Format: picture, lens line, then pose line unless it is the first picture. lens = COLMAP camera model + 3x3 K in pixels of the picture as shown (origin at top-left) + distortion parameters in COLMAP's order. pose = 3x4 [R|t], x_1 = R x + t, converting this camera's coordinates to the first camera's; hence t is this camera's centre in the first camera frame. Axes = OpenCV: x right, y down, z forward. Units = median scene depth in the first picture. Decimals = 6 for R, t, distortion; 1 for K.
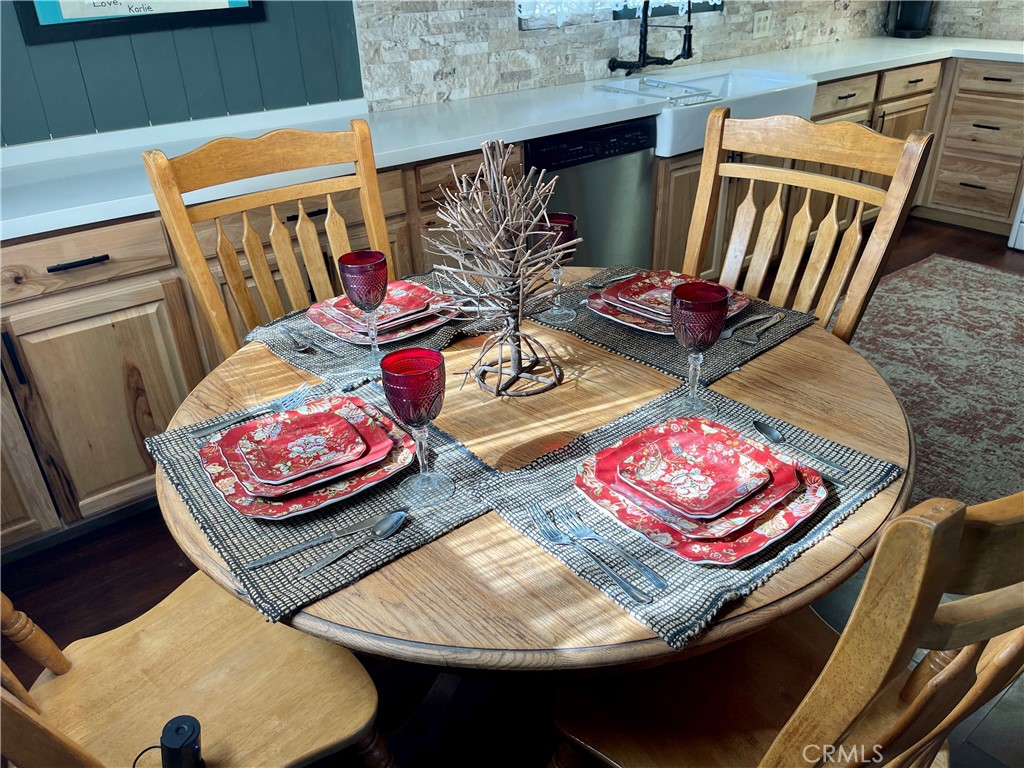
lens RADIAL K [[782.3, 0, 508.0], [0, 782.3, 400.5], [0, 0, 1]] dist [0.033882, -0.042077]
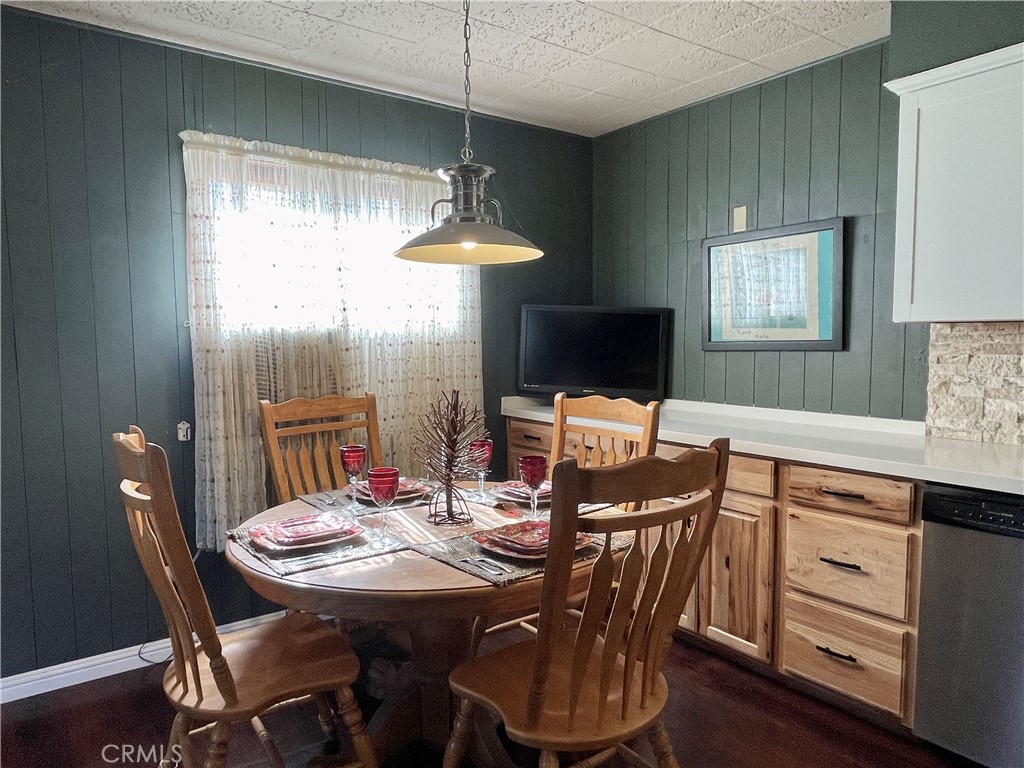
lens RADIAL K [[676.3, 0, 511.2], [0, 676.3, 391.6], [0, 0, 1]] dist [-0.002811, -0.011158]
pose [[-0.033158, 0.113462, -0.992989, 0.656603], [-0.482284, 0.868390, 0.115329, -0.232250], [0.875387, 0.482727, 0.025927, 0.425966]]
